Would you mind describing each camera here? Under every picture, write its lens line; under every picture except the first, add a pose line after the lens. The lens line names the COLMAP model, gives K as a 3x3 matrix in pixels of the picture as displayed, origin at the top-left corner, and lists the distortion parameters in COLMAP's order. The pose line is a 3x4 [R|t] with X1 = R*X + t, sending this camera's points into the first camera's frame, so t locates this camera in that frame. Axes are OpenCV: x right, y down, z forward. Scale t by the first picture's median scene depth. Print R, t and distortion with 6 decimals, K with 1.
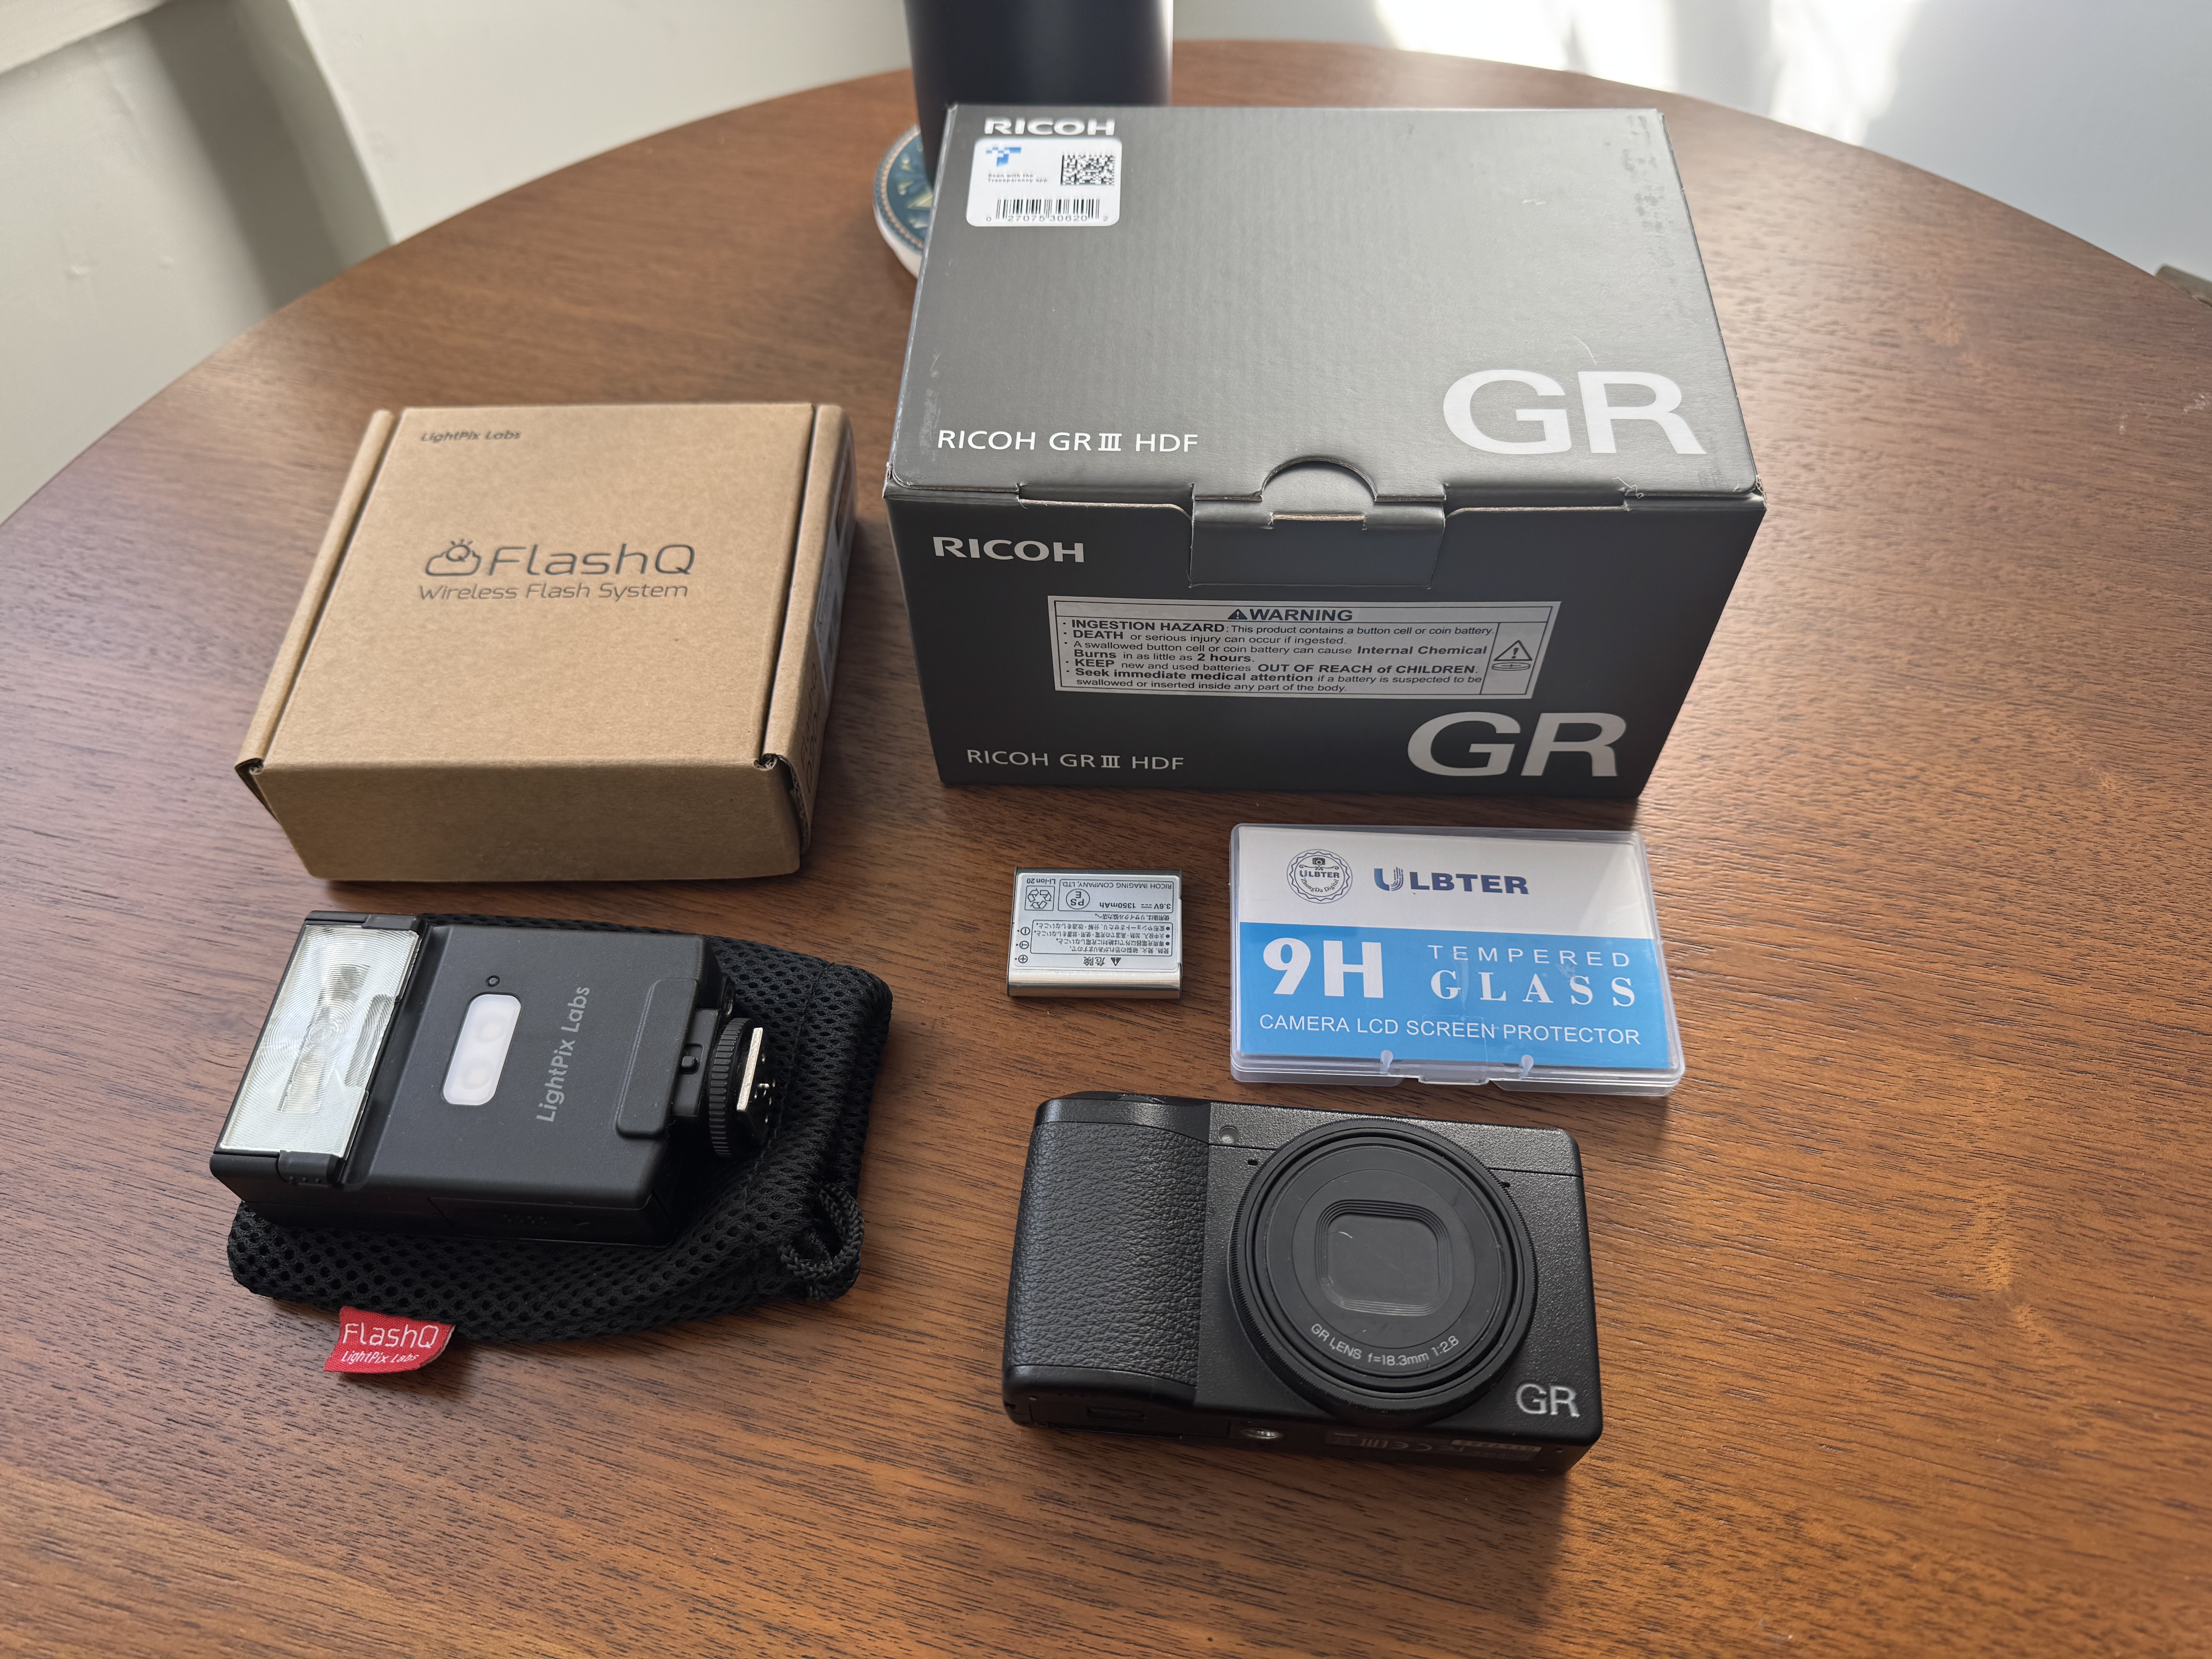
lens RADIAL K [[1534.0, 0, 1099.6], [0, 1534.0, 818.4], [0, 0, 1]] dist [-0.005264, -0.007956]
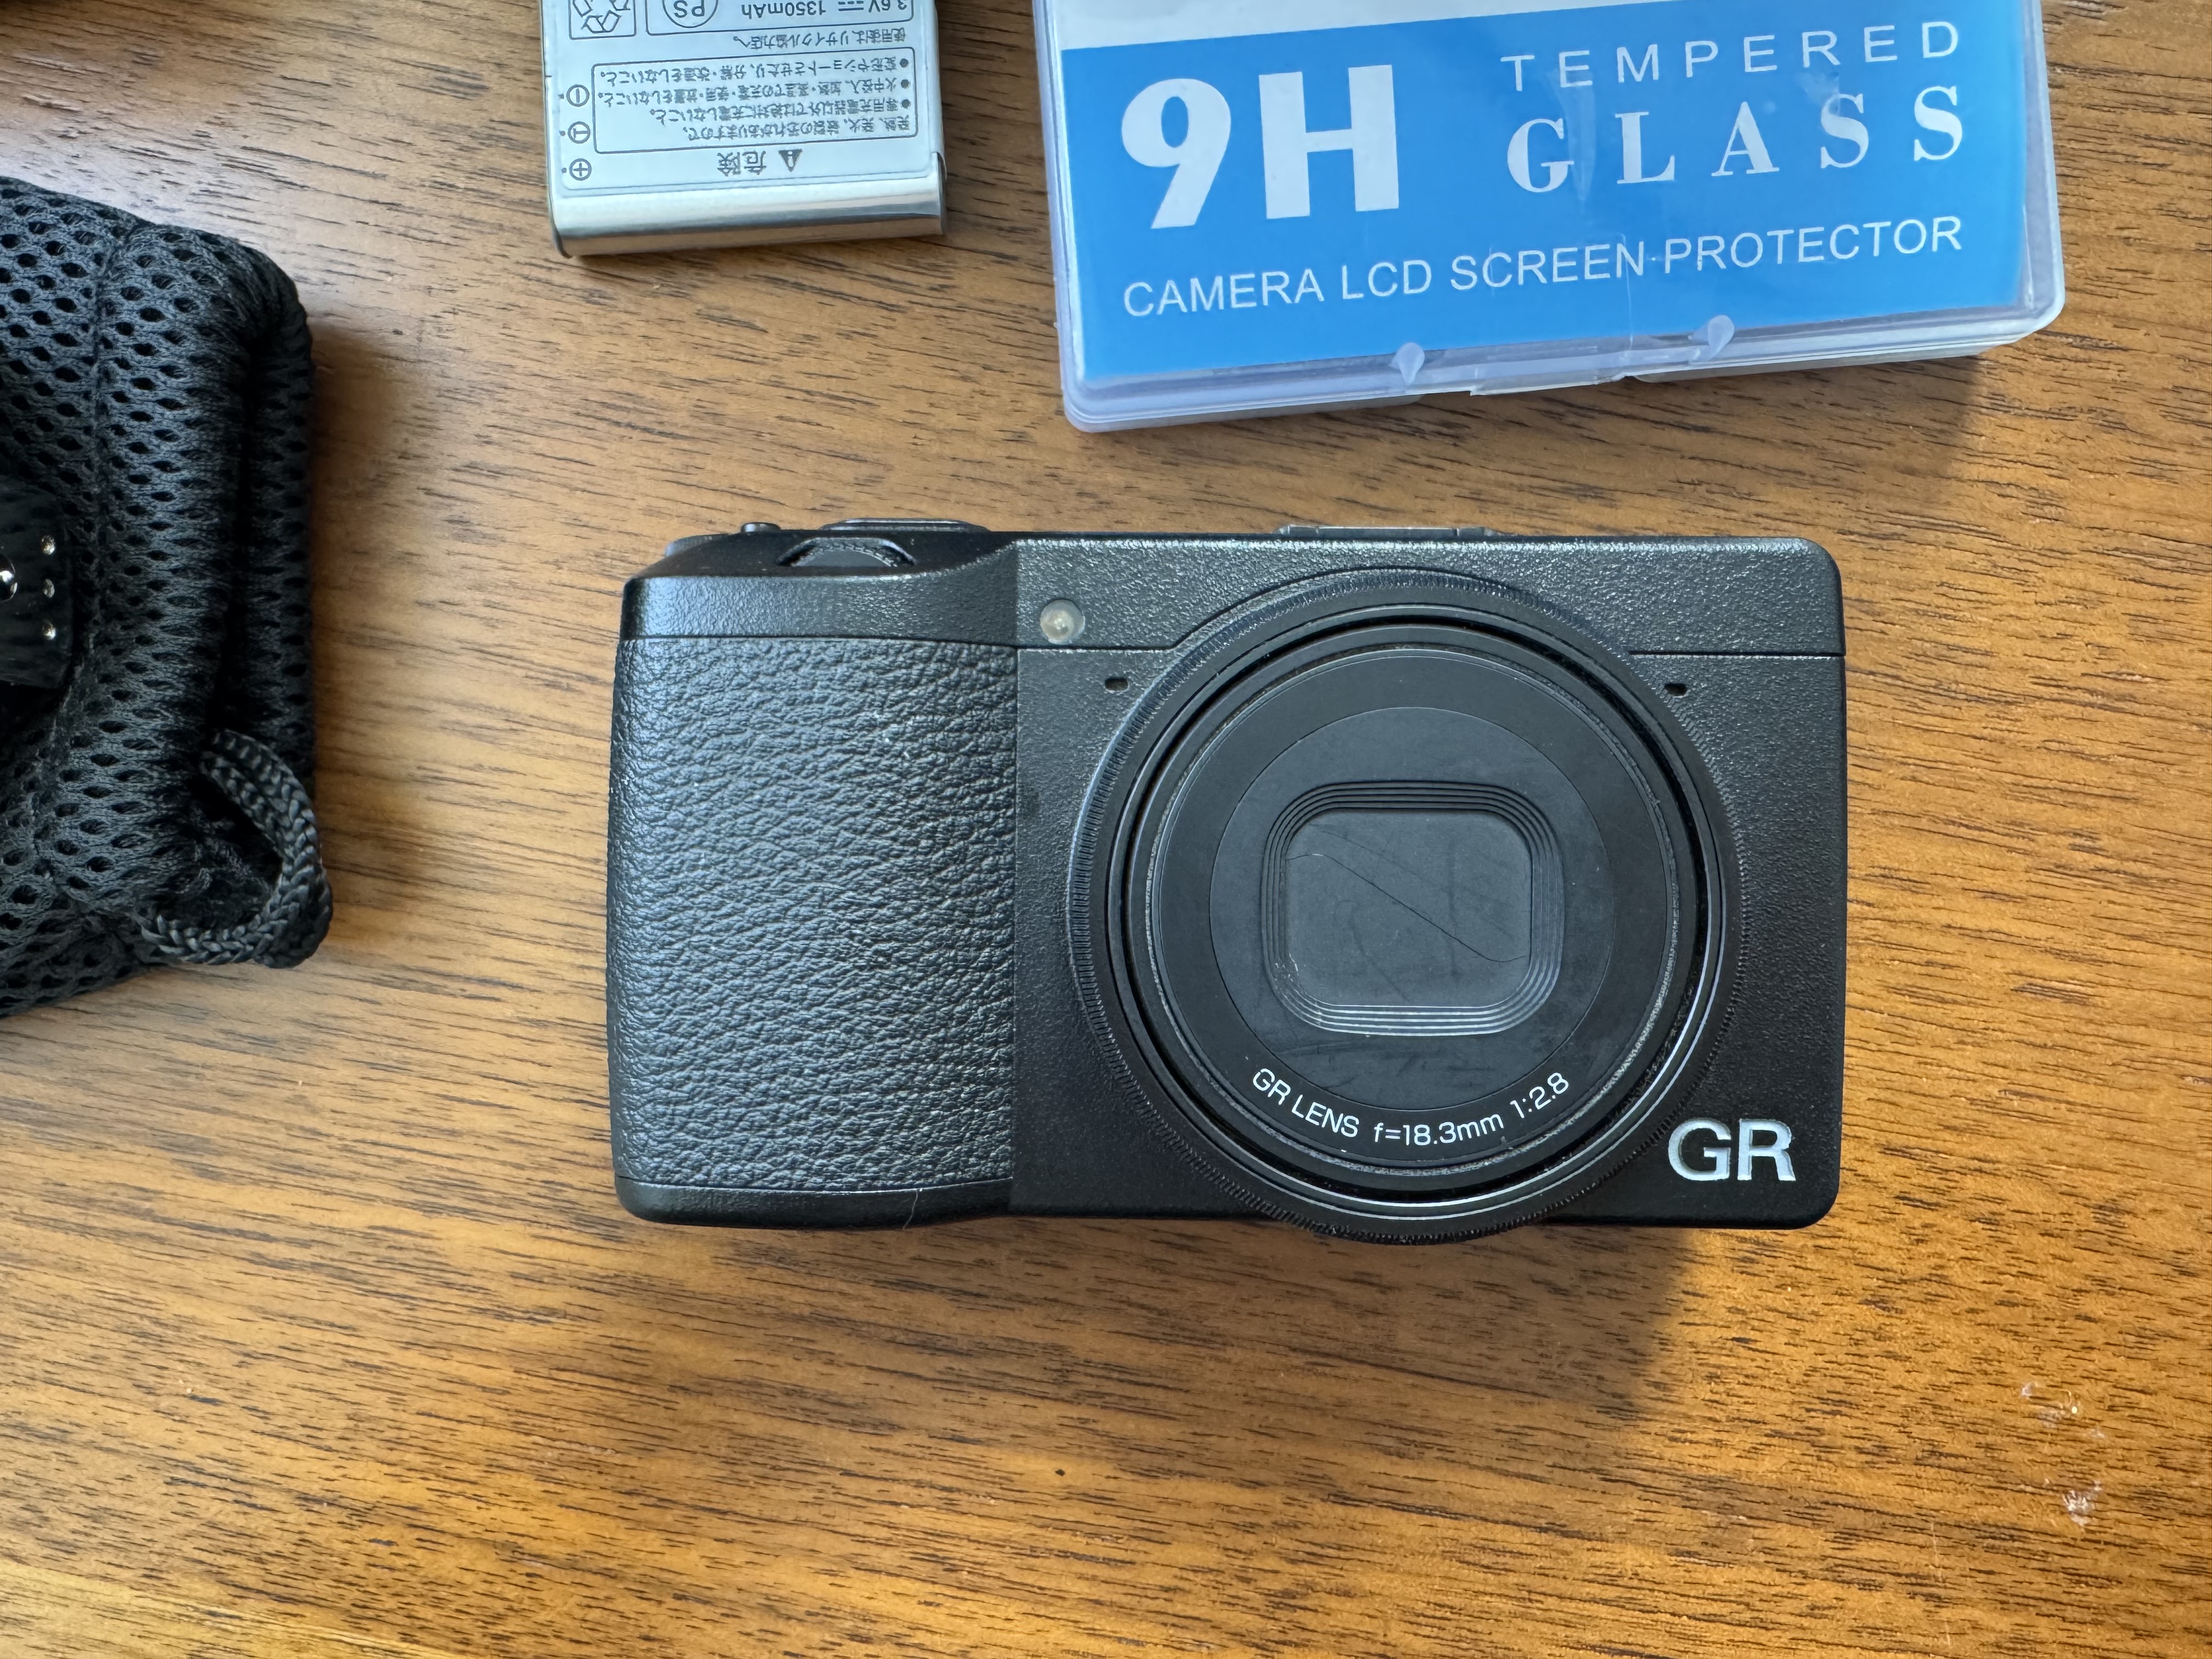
lens RADIAL K [[1576.5, 0, 975.1], [0, 1576.5, 818.9], [0, 0, 1]] dist [-0.006440, 0.003503]
pose [[0.996557, -0.082894, -0.001375, 0.058240], [0.068770, 0.817266, 0.572142, -0.008370], [-0.046303, -0.570267, 0.820153, 0.620924]]
